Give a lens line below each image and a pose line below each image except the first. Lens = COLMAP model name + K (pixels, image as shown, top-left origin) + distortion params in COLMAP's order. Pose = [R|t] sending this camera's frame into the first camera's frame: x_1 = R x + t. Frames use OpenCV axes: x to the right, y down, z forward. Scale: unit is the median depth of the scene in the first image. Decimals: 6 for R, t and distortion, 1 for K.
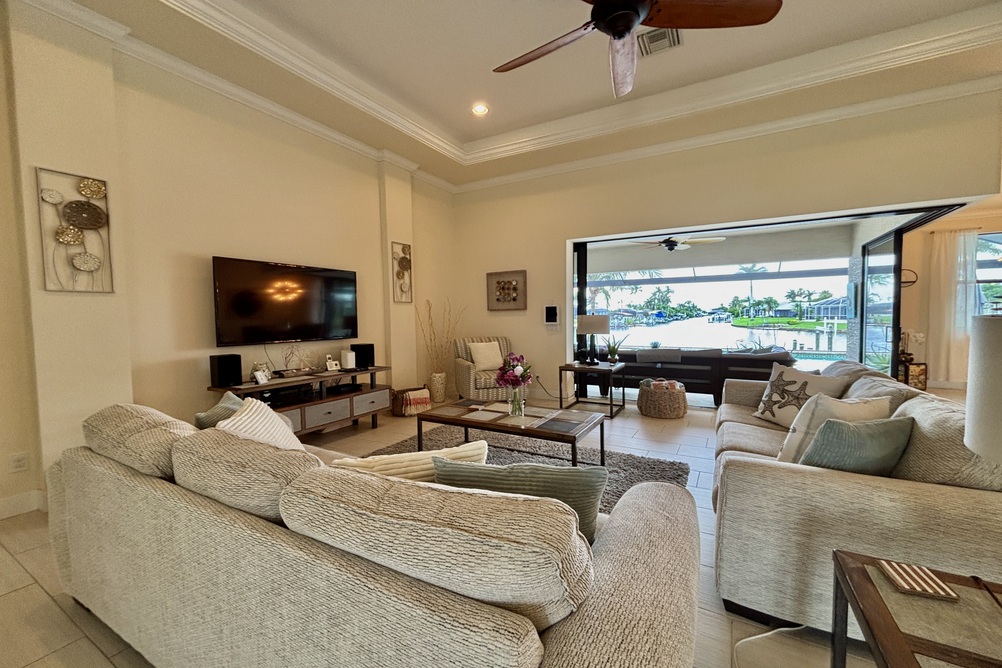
lens RADIAL K [[409.4, 0, 501.0], [0, 409.4, 334.0], [0, 0, 1]] dist [0.008120, 0.000044]
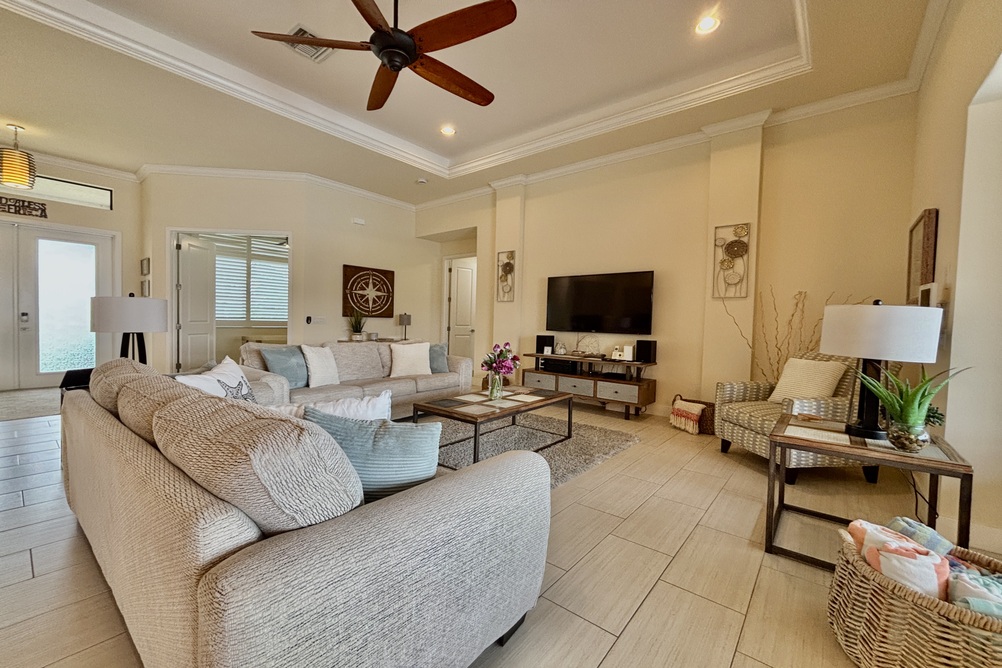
lens RADIAL K [[407.2, 0, 497.7], [0, 407.2, 332.9], [0, 0, 1]] dist [0.002122, 0.000208]
pose [[-0.173796, 0.020292, -0.984573, 0.985896], [-0.075769, 0.996549, 0.033914, -0.000194], [0.981863, 0.080494, -0.171658, 1.085738]]
